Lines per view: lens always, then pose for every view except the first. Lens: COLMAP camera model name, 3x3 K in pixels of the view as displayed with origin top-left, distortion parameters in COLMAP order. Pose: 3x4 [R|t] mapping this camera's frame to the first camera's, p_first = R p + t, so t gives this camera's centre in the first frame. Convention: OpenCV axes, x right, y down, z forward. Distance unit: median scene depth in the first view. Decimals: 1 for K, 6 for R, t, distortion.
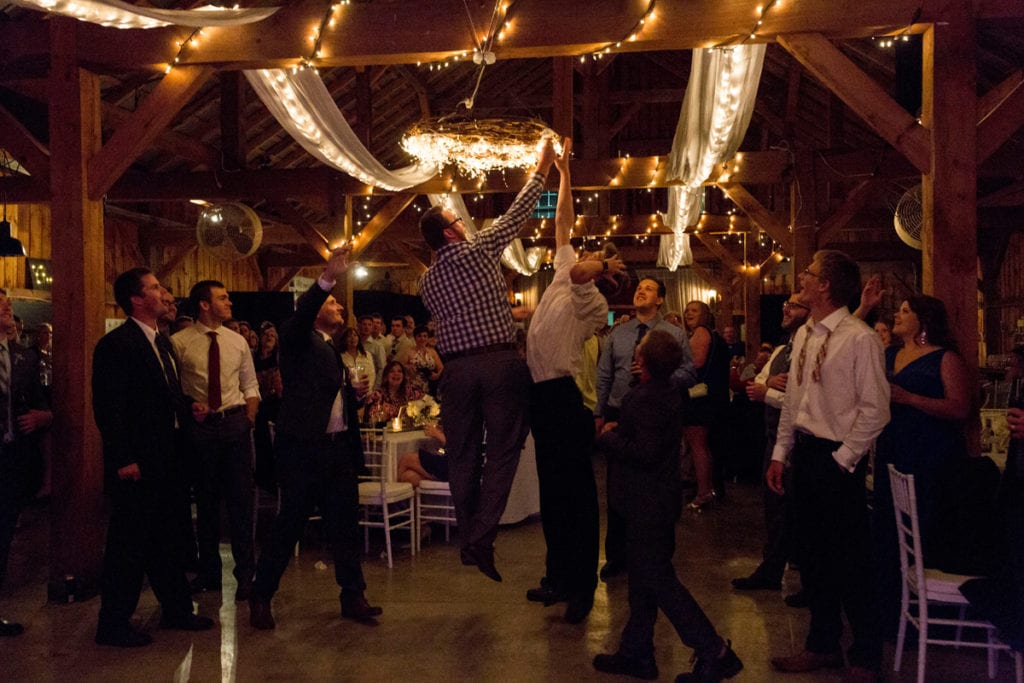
lens RADIAL K [[1016.1, 0, 507.1], [0, 1016.1, 338.8], [0, 0, 1]] dist [0.075991, 0.000000]
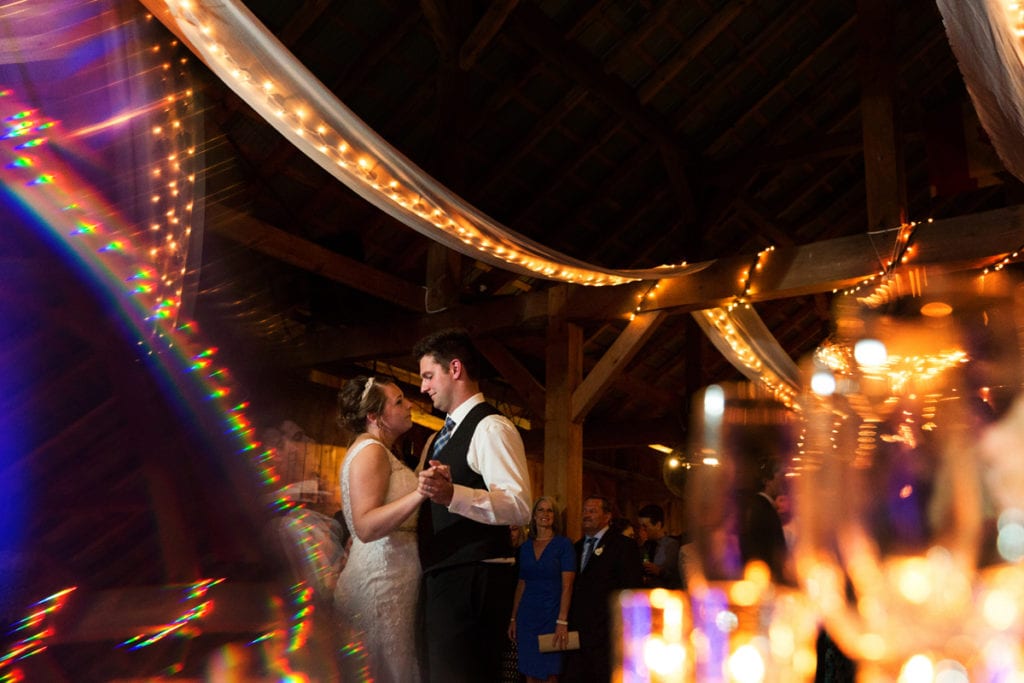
lens RADIAL K [[1016.1, 0, 513.7], [0, 1016.1, 341.3], [0, 0, 1]] dist [0.075991, 0.000000]
pose [[0.903661, -0.072006, -0.422152, 0.066682], [-0.031894, 0.971709, -0.234016, 0.066656], [0.427059, 0.224936, 0.875799, -0.153812]]
